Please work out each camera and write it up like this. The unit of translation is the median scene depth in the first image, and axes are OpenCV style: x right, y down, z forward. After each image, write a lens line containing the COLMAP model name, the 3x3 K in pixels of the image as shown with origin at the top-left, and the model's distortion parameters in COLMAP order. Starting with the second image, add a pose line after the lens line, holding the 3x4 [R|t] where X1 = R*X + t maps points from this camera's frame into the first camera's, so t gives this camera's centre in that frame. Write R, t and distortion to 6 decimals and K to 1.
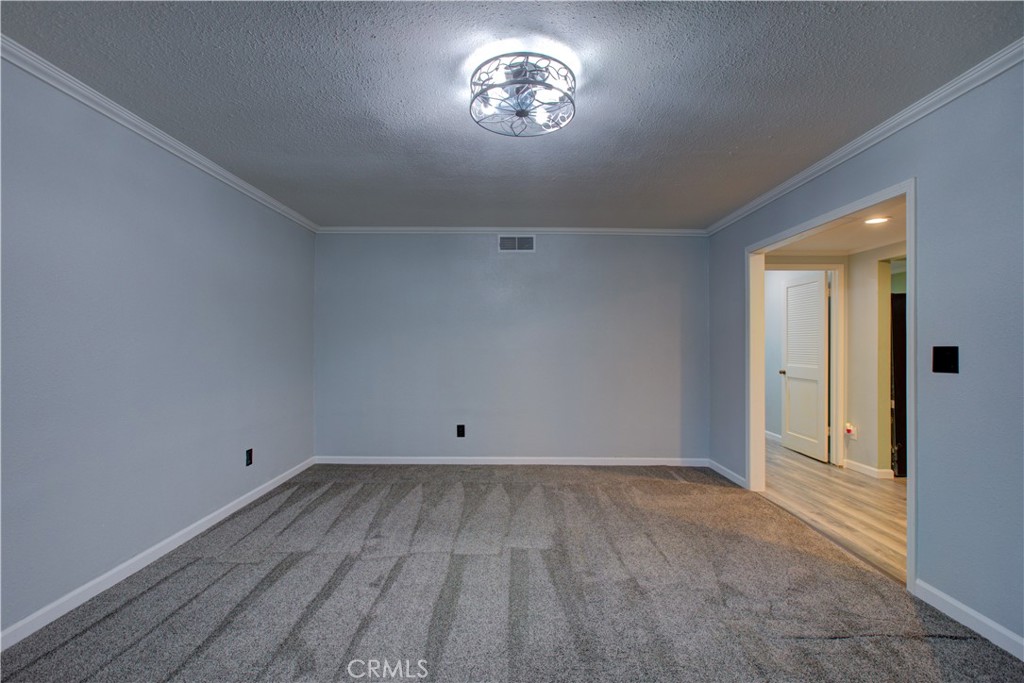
lens RADIAL K [[479.6, 0, 512.0], [0, 479.6, 341.5], [0, 0, 1]] dist [-0.002320, 0.000010]
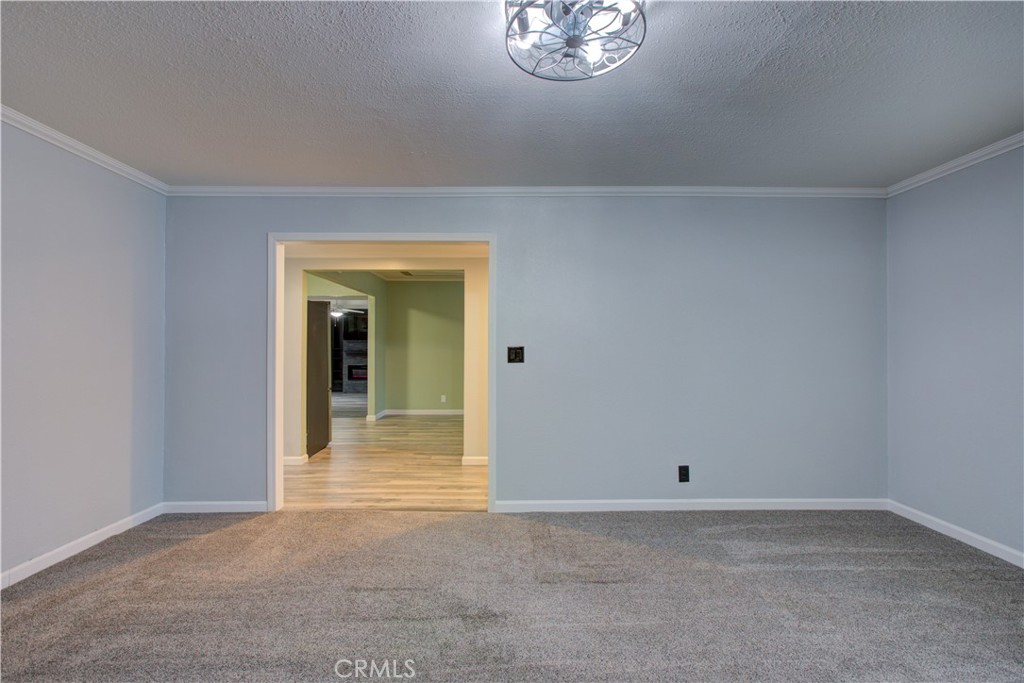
lens RADIAL K [[468.1, 0, 512.0], [0, 468.1, 341.5], [0, 0, 1]] dist [-0.000415, -0.000073]
pose [[-0.018879, 0.008496, 0.999786, -0.378823], [-0.006626, 0.999941, -0.008623, 0.003935], [-0.999800, -0.006788, -0.018822, 0.590556]]
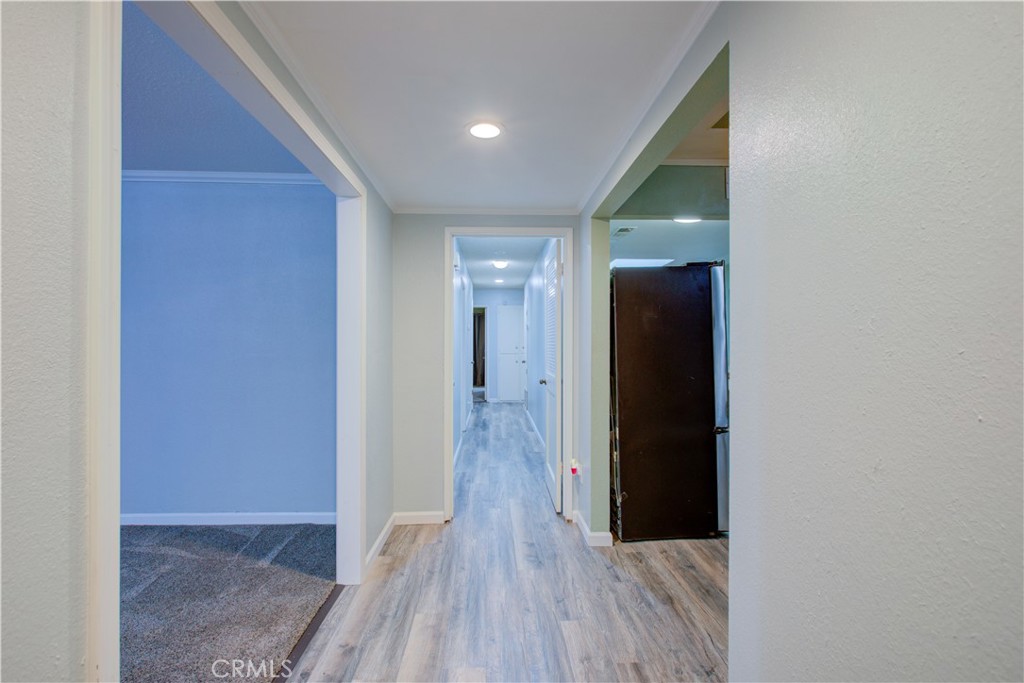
lens RADIAL K [[468.1, 0, 512.0], [0, 468.1, 341.5], [0, 0, 1]] dist [-0.000415, -0.000073]
pose [[0.999175, 0.000476, 0.040615, 0.705244], [-0.000061, 0.999948, -0.010214, 0.011630], [-0.040618, 0.010203, 0.999123, 0.400008]]
